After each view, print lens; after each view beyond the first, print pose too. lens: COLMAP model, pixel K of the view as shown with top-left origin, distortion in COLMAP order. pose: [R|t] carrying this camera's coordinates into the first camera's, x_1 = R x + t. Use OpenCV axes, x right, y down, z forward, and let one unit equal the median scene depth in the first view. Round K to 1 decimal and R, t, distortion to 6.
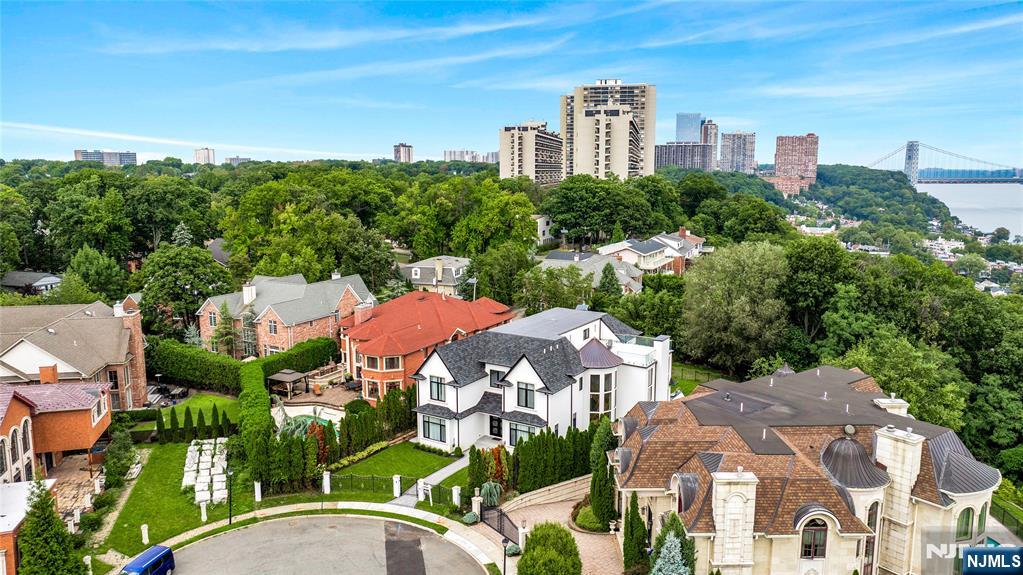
lens RADIAL K [[739.3, 0, 511.5], [0, 739.3, 287.5], [0, 0, 1]] dist [-0.006386, -0.001883]
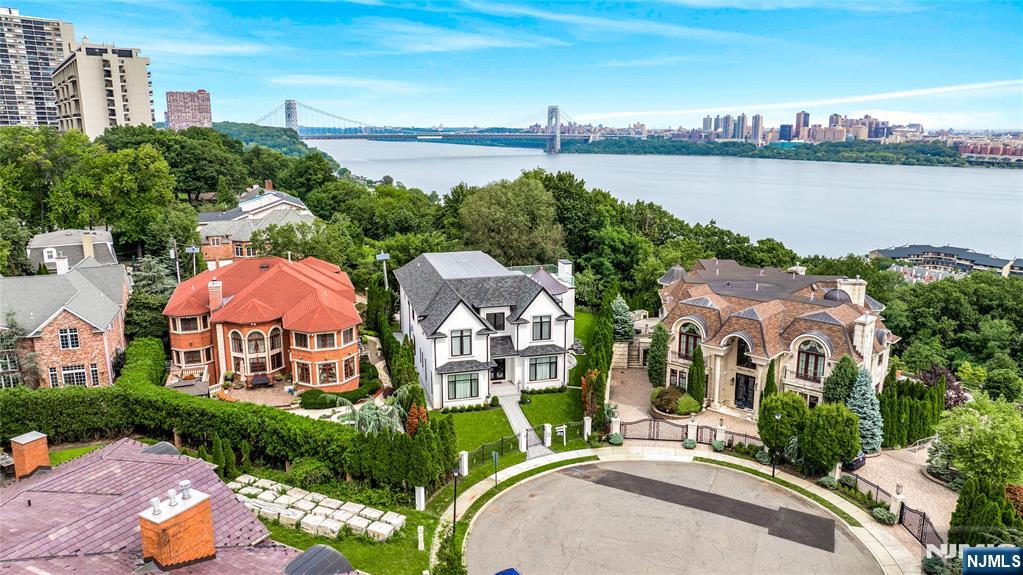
lens RADIAL K [[739.3, 0, 511.5], [0, 739.3, 287.5], [0, 0, 1]] dist [-0.006386, -0.001883]
pose [[0.672976, -0.157185, 0.722770, -0.409490], [0.118773, 0.987443, 0.104155, -0.011302], [-0.730066, 0.015752, 0.683195, 0.186138]]
